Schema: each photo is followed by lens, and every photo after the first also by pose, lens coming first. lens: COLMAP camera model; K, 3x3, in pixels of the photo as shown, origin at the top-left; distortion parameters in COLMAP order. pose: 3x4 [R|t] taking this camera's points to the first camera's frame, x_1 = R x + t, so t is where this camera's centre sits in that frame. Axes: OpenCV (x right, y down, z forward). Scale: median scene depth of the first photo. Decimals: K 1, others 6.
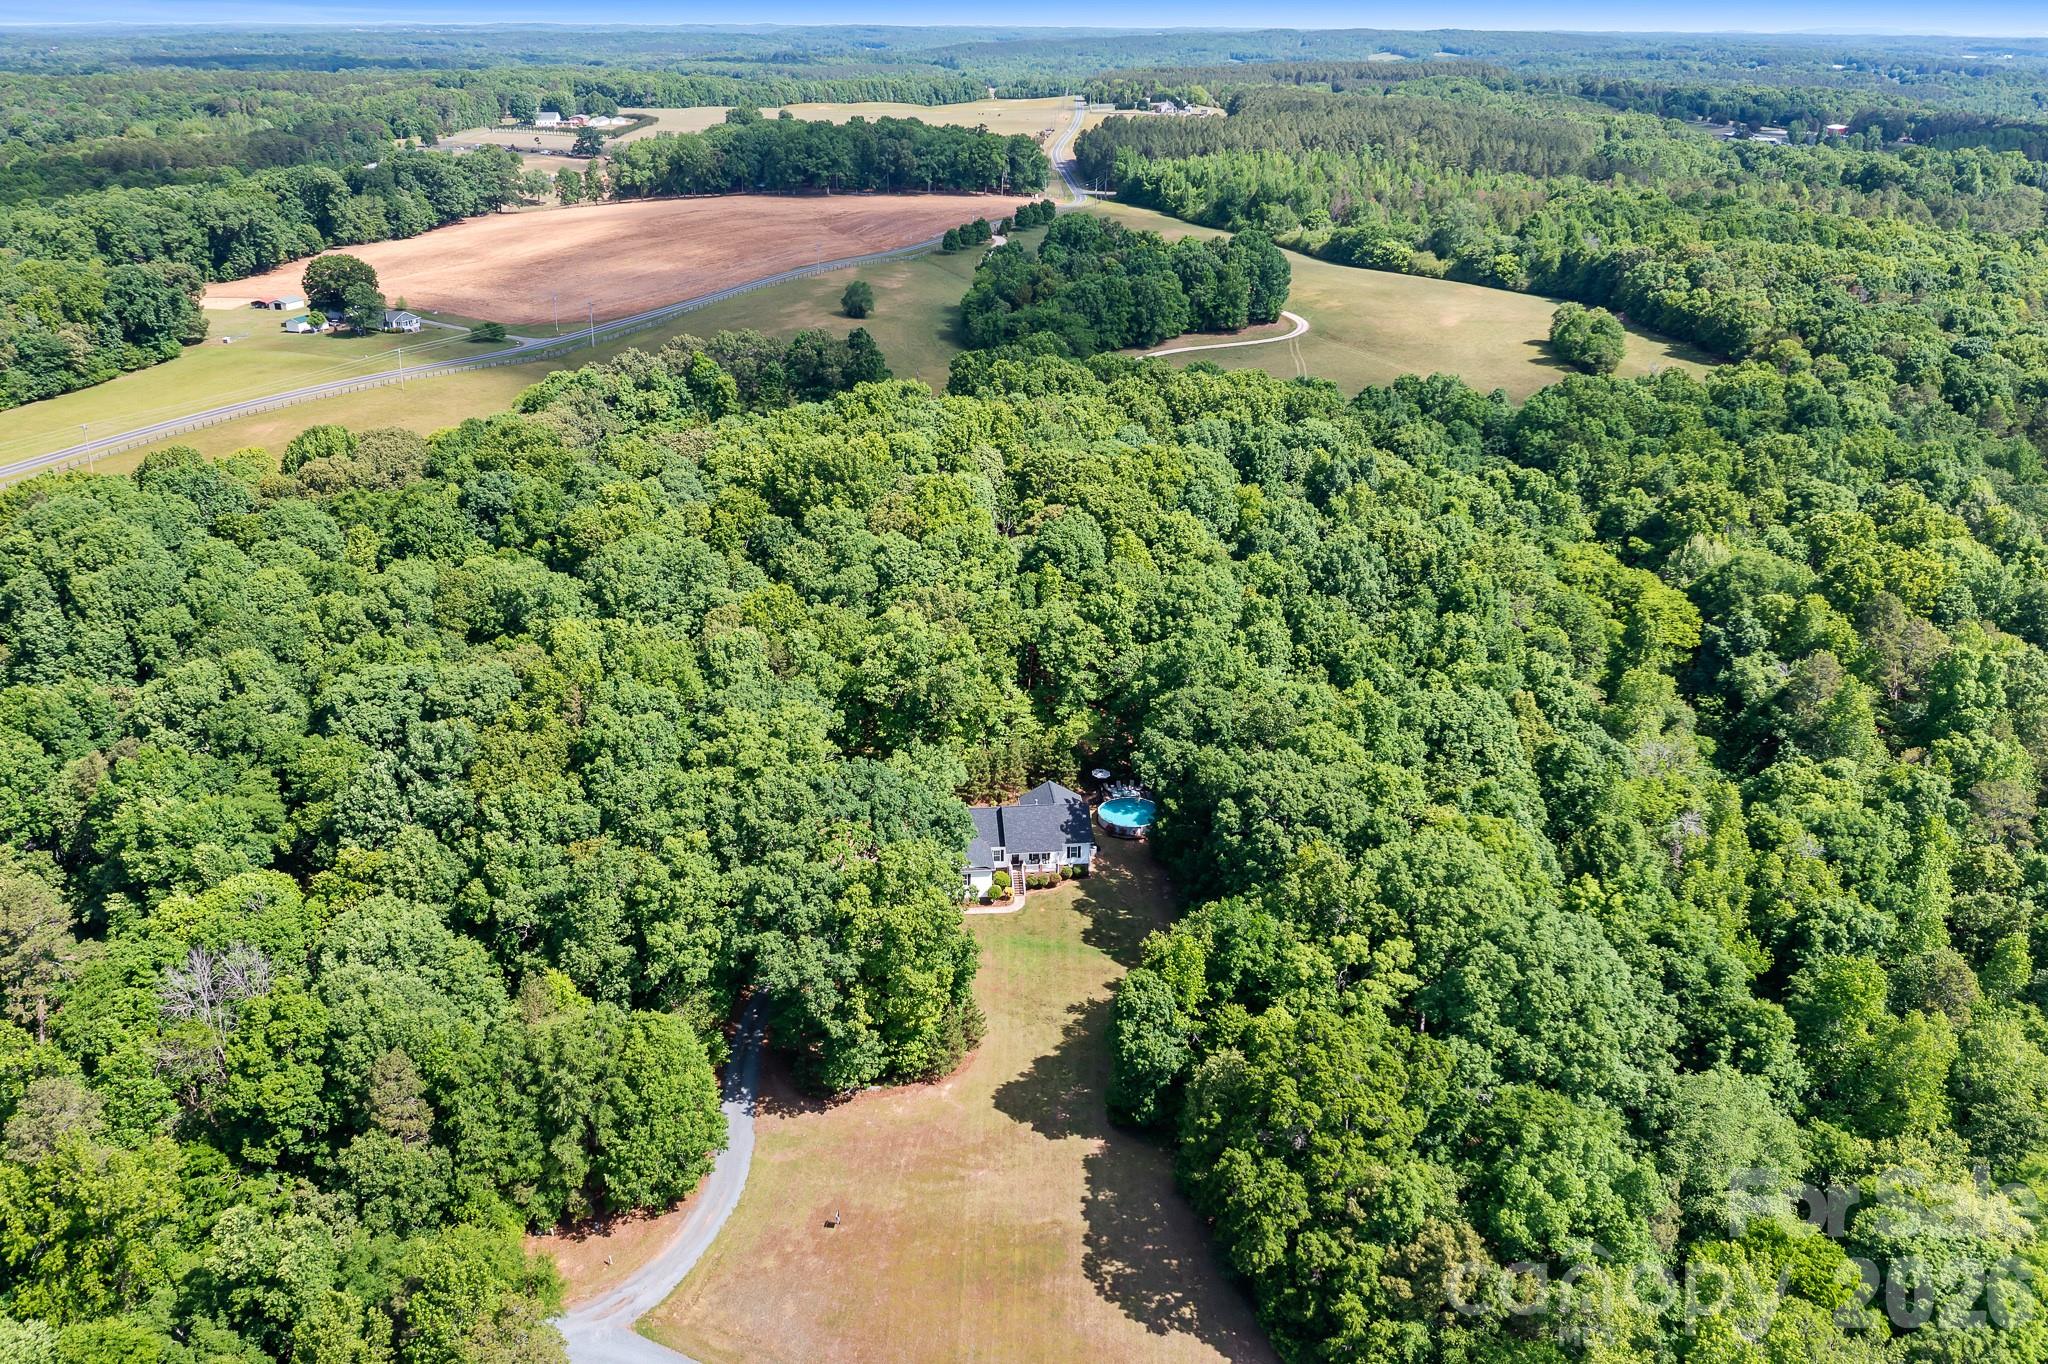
lens RADIAL K [[1620.4, 0, 1013.7], [0, 1620.4, 685.2], [0, 0, 1]] dist [-0.020095, 0.022226]
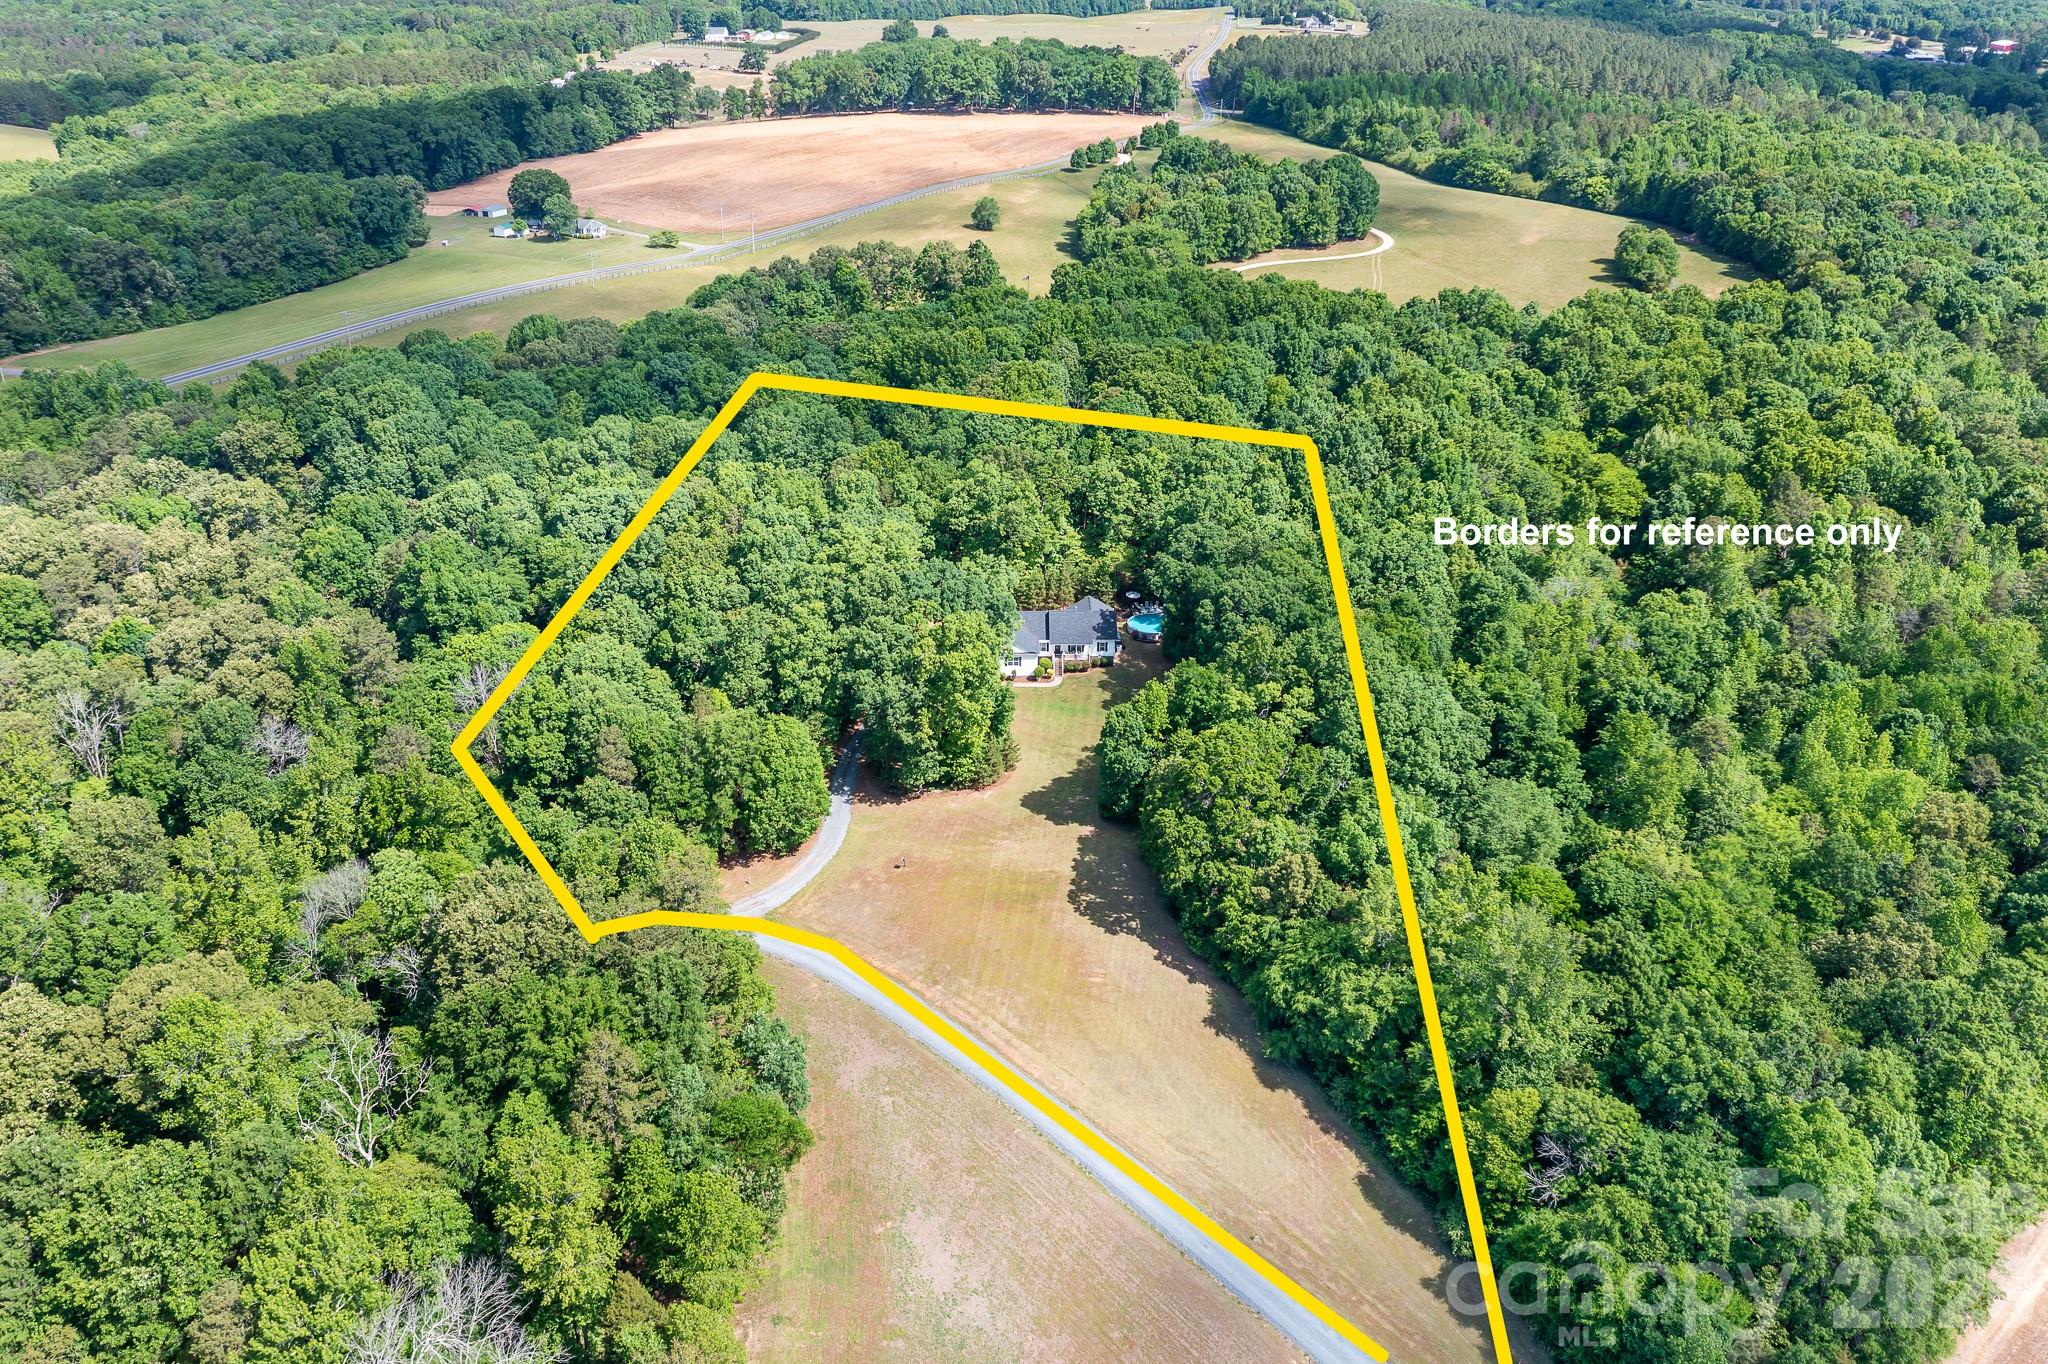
lens RADIAL K [[1620.4, 0, 1018.1], [0, 1620.4, 690.4], [0, 0, 1]] dist [-0.020095, 0.022226]
pose [[0.995588, 0.036594, -0.086403, 0.078568], [-0.031732, 0.997870, 0.056989, 0.061117], [0.088305, -0.053995, 0.994629, -0.298165]]
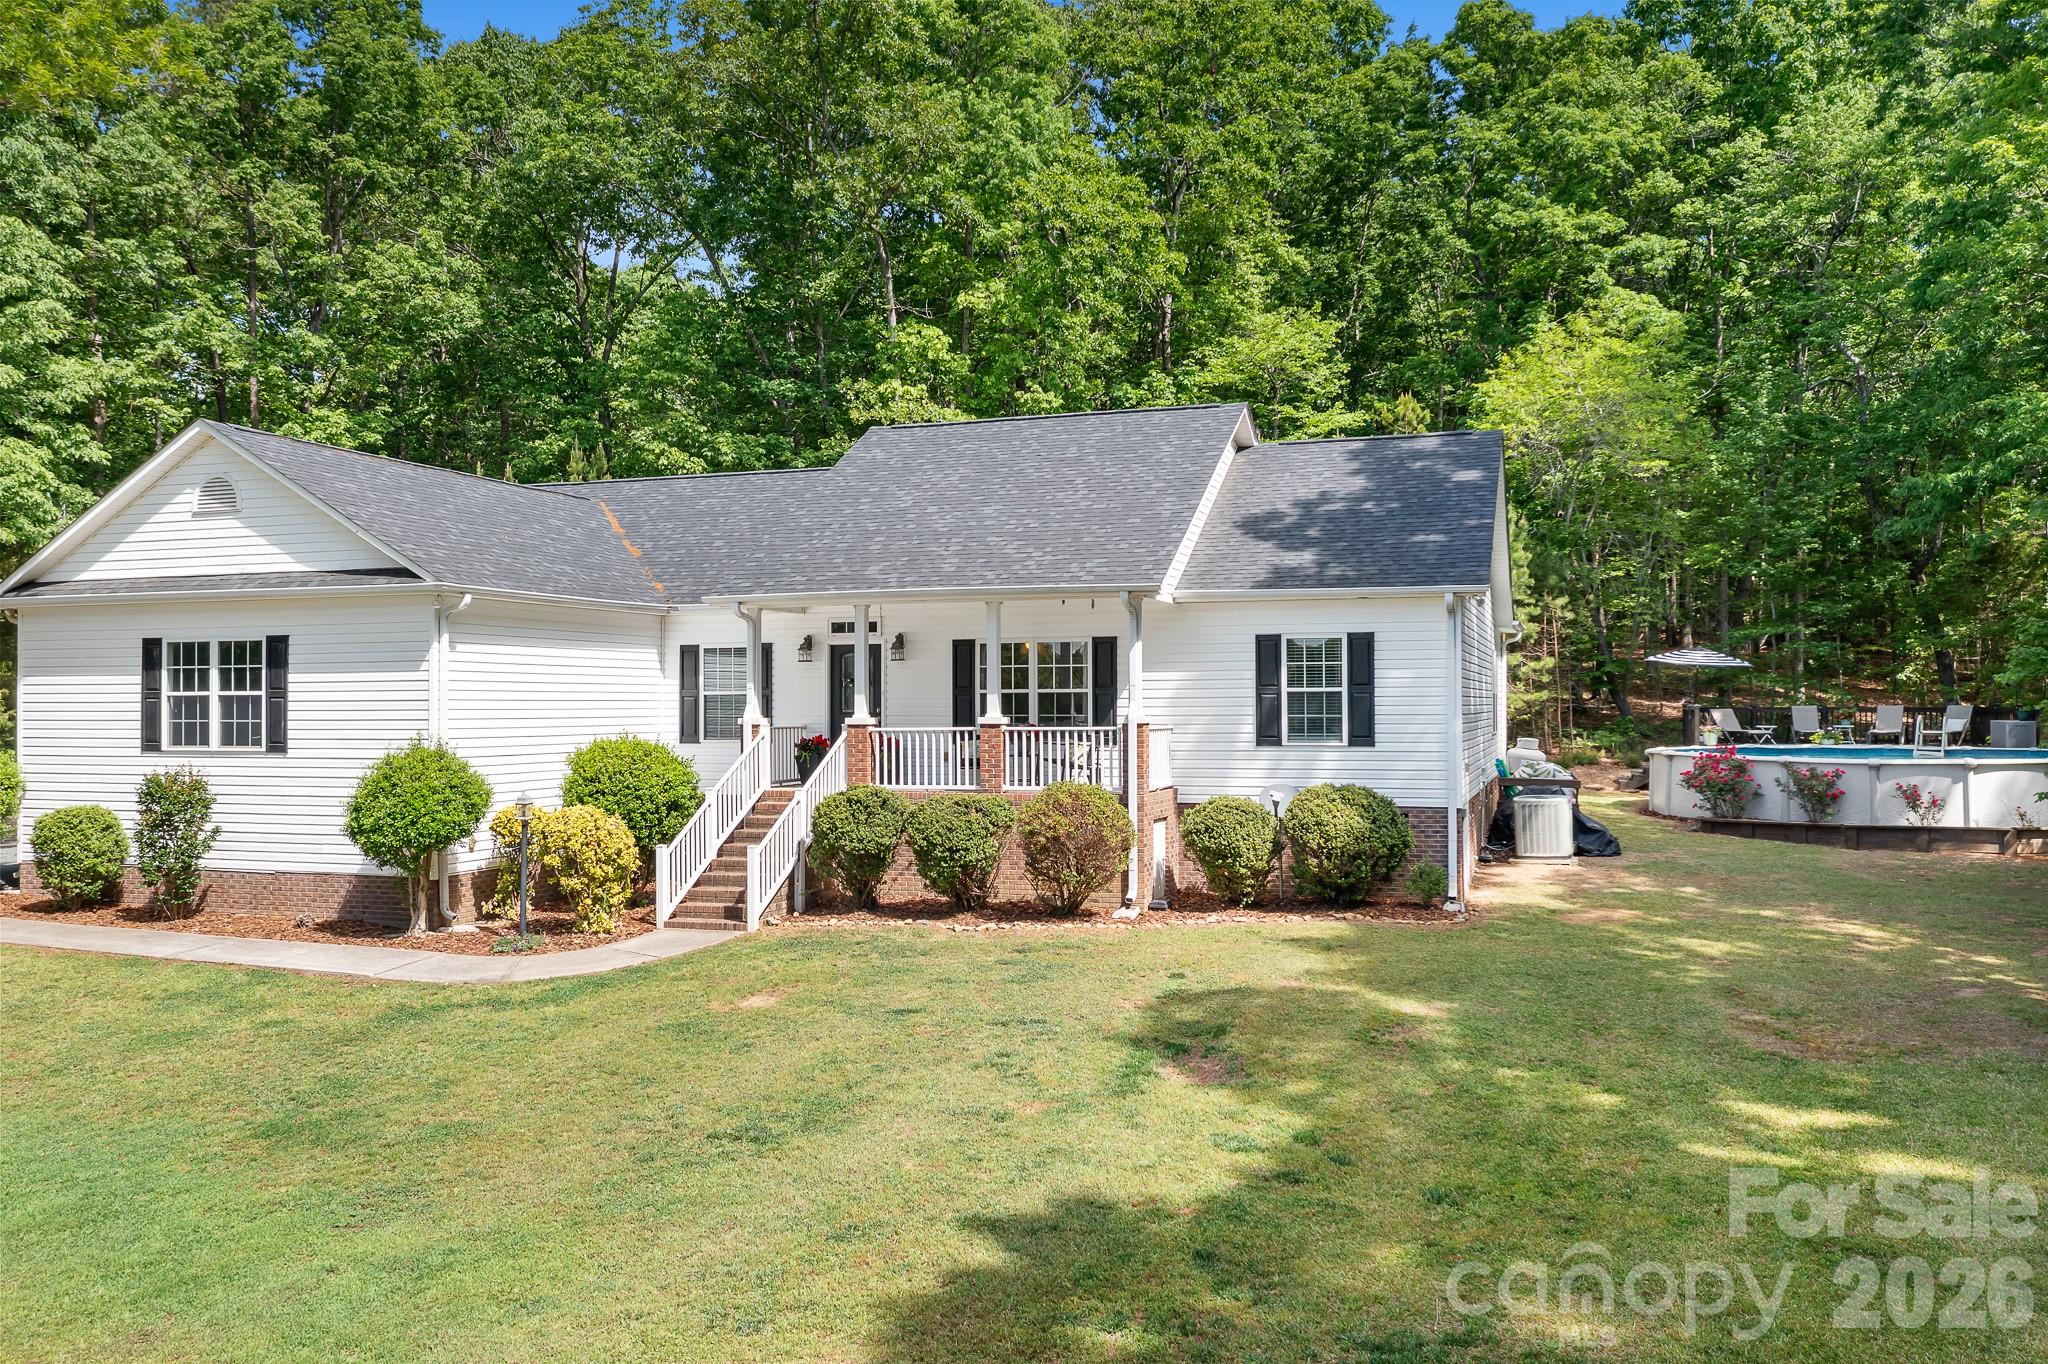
lens RADIAL K [[1620.4, 0, 1027.9], [0, 1620.4, 683.2], [0, 0, 1]] dist [-0.020095, 0.022226]
pose [[0.909664, -0.011374, -0.415189, 0.061890], [-0.153794, 0.919348, -0.362142, 0.137656], [0.385822, 0.393281, 0.834549, 0.834526]]
